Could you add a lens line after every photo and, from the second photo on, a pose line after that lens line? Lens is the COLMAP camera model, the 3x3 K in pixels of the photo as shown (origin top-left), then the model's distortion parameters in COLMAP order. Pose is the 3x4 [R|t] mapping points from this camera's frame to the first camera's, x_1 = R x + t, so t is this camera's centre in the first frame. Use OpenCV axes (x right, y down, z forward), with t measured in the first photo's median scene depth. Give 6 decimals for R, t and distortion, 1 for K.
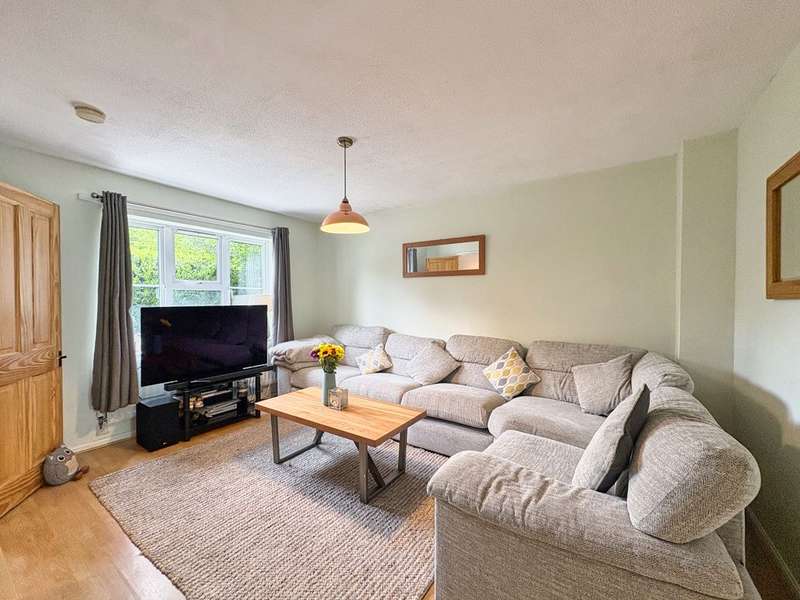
lens RADIAL K [[325.3, 0, 403.0], [0, 325.3, 299.6], [0, 0, 1]] dist [0.000149, 0.000114]
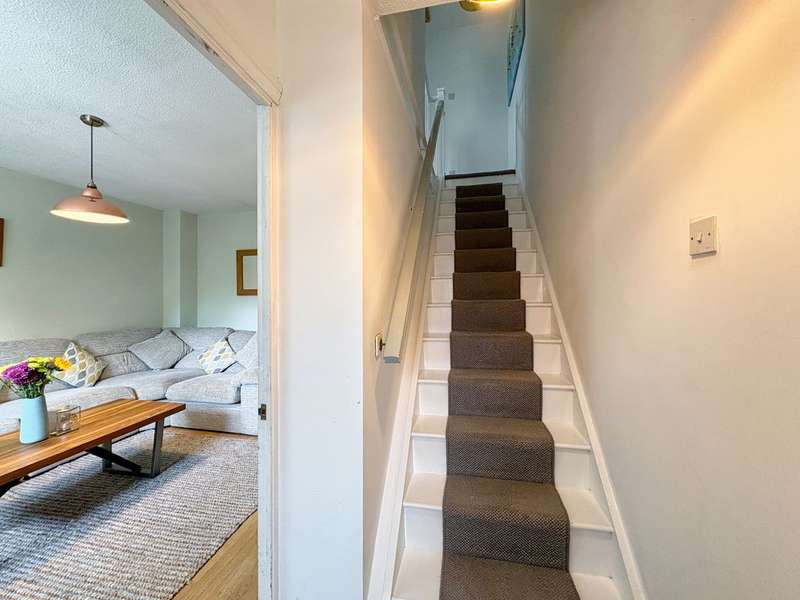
lens RADIAL K [[325.3, 0, 398.6], [0, 325.3, 295.9], [0, 0, 1]] dist [0.000149, 0.000114]
pose [[-0.385954, 0.001044, 0.922518, -0.887811], [0.000841, 0.999999, -0.000780, 0.000443], [-0.922518, 0.000474, -0.385954, 0.392852]]
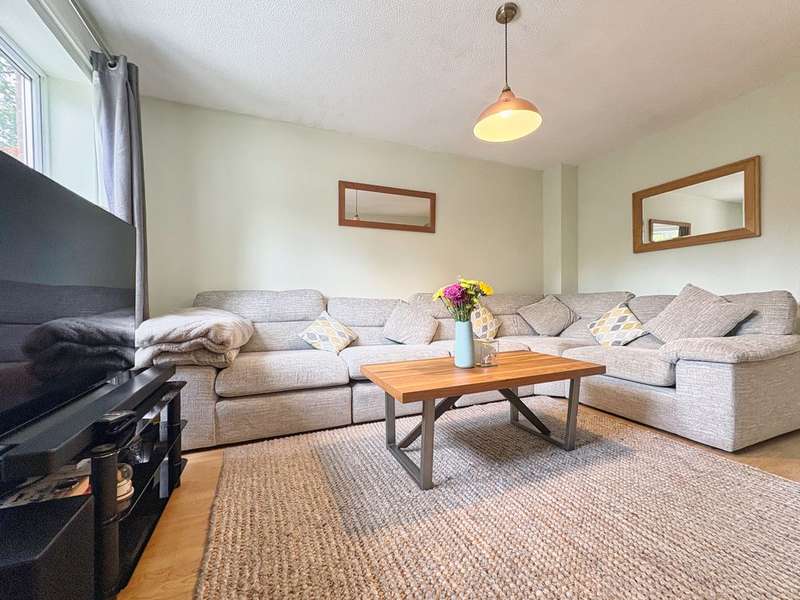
lens RADIAL K [[325.3, 0, 398.3], [0, 325.3, 302.9], [0, 0, 1]] dist [0.000149, 0.000114]
pose [[0.548746, -0.014811, 0.835858, -0.656965], [0.011322, 0.999883, 0.010284, 0.127820], [-0.835912, 0.003821, 0.548850, 0.539749]]
